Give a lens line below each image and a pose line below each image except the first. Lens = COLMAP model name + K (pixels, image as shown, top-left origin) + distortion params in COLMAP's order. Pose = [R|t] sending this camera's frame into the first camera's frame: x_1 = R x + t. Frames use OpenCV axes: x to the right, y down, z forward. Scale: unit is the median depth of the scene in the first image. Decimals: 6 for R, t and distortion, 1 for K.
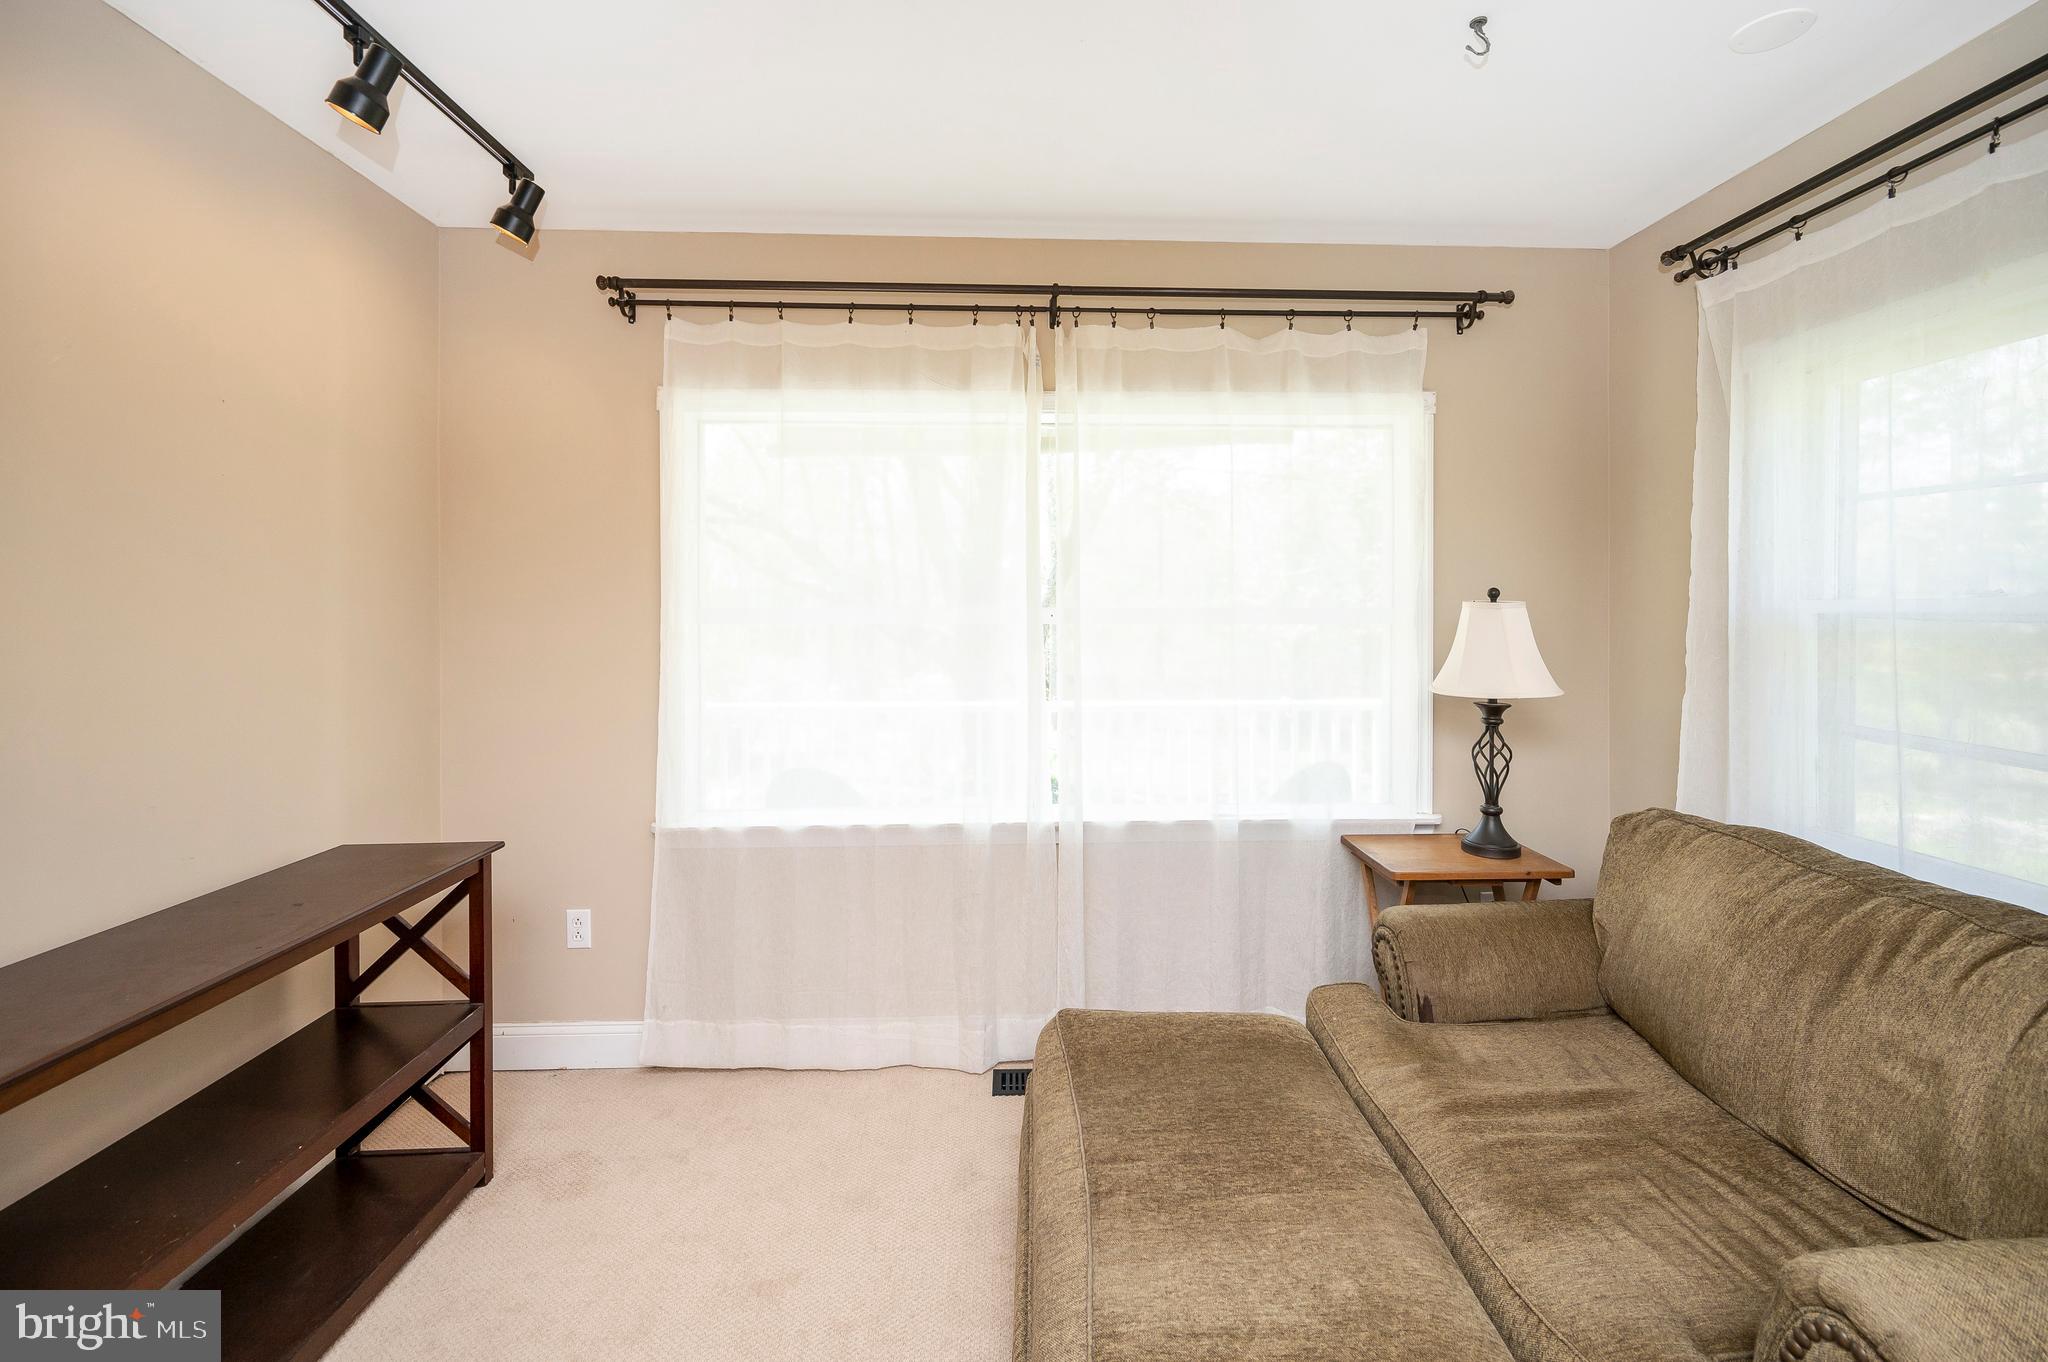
lens RADIAL K [[848.9, 0, 1062.6], [0, 848.9, 616.7], [0, 0, 1]] dist [-0.000265, 0.000634]
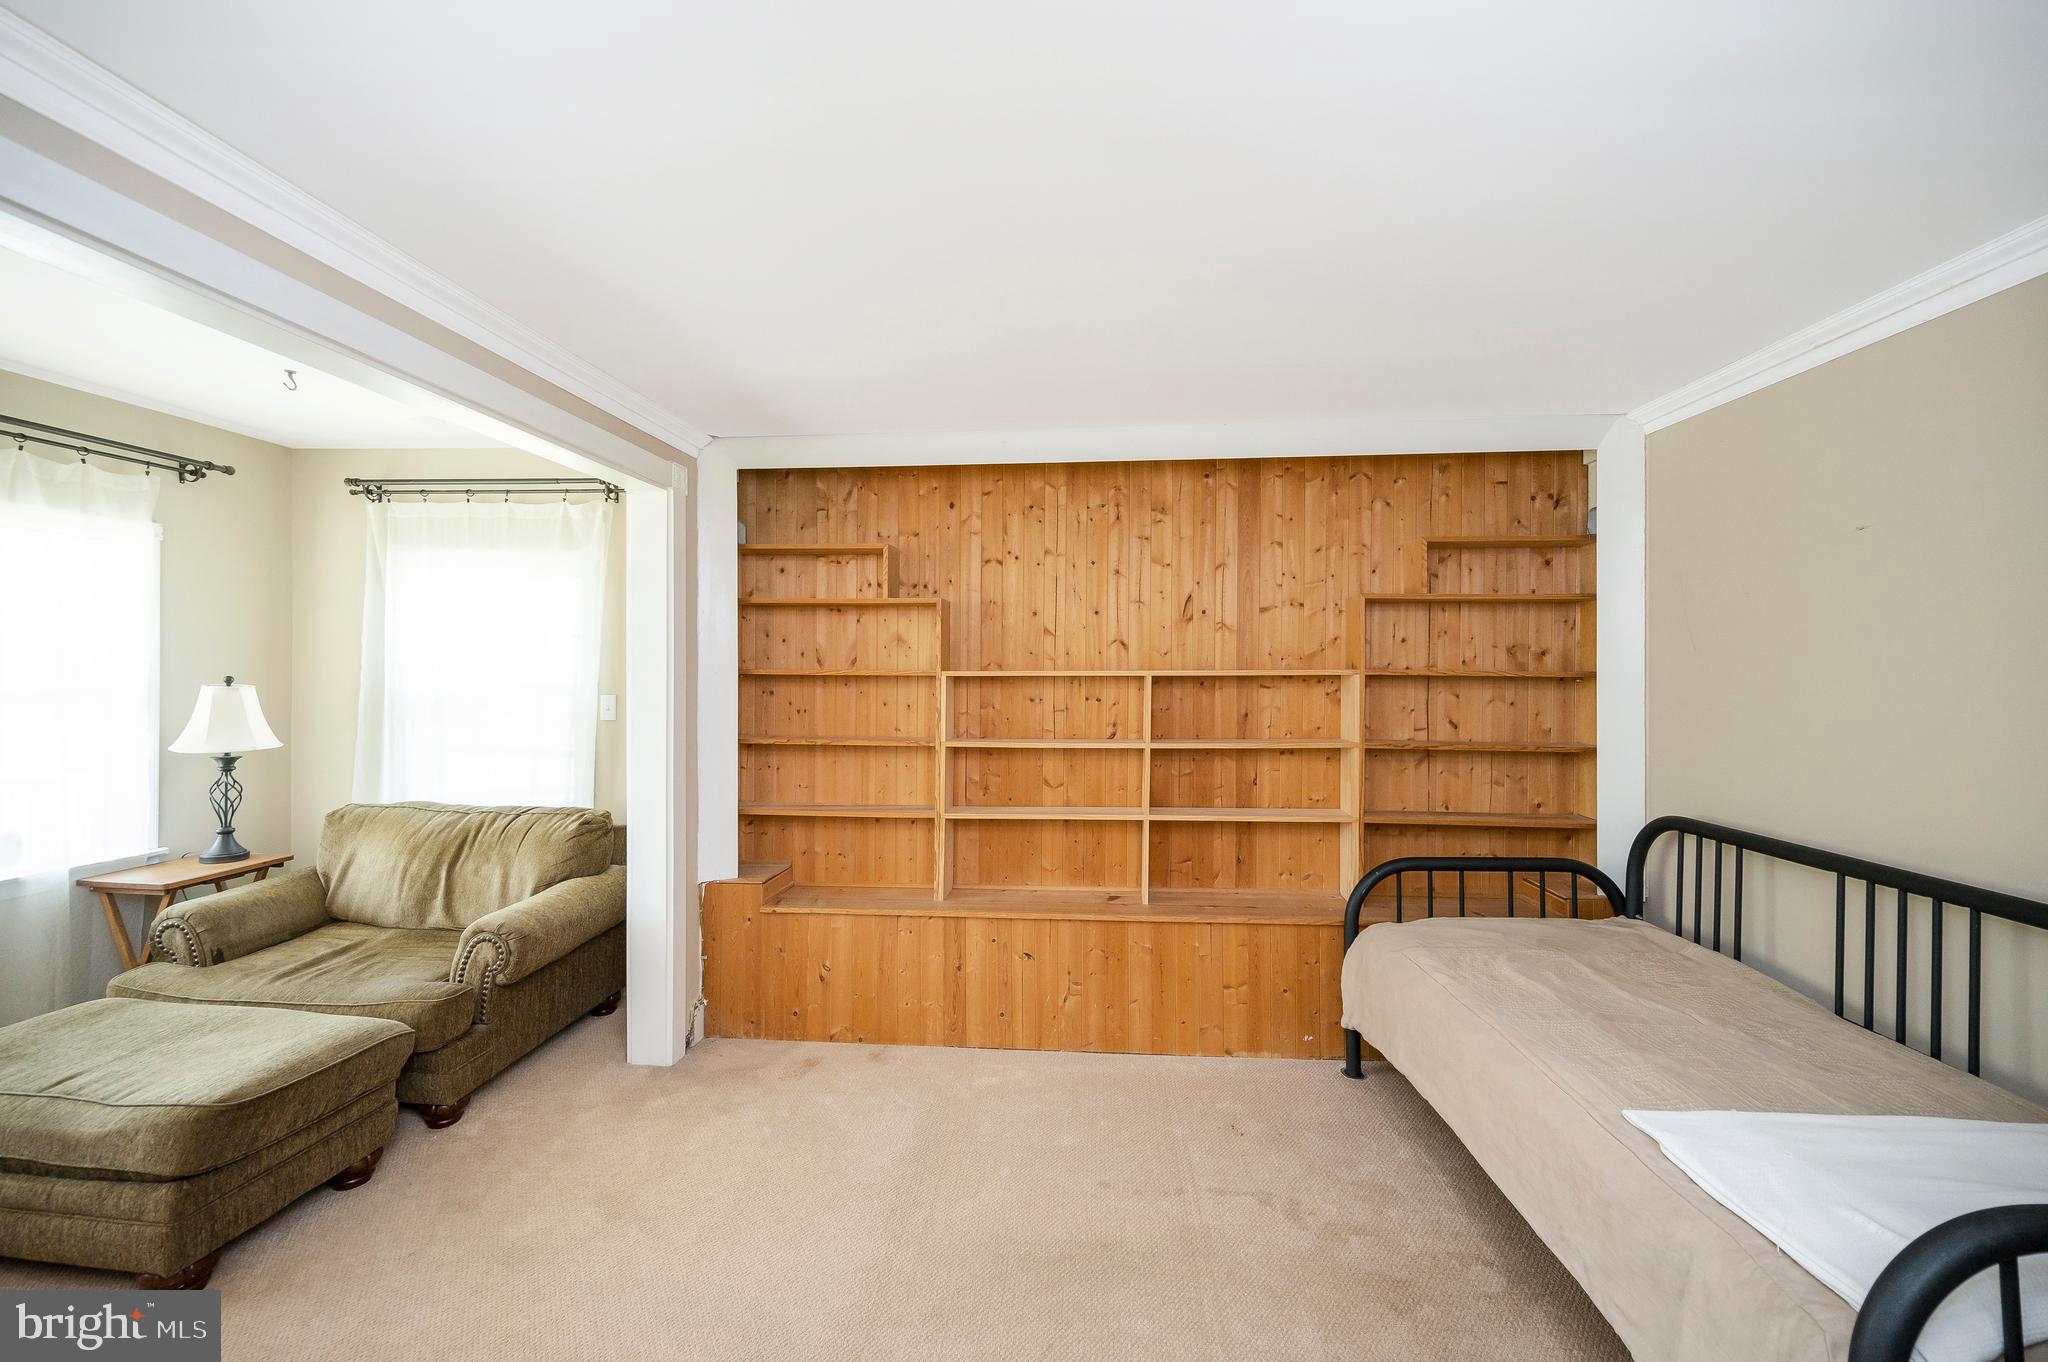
lens RADIAL K [[848.9, 0, 1028.8], [0, 848.9, 678.3], [0, 0, 1]] dist [-0.000265, 0.000634]
pose [[0.133920, -0.007393, 0.990965, -0.758110], [-0.003180, 0.999964, 0.007890, -0.047057], [-0.990987, -0.004208, 0.133892, -0.554782]]
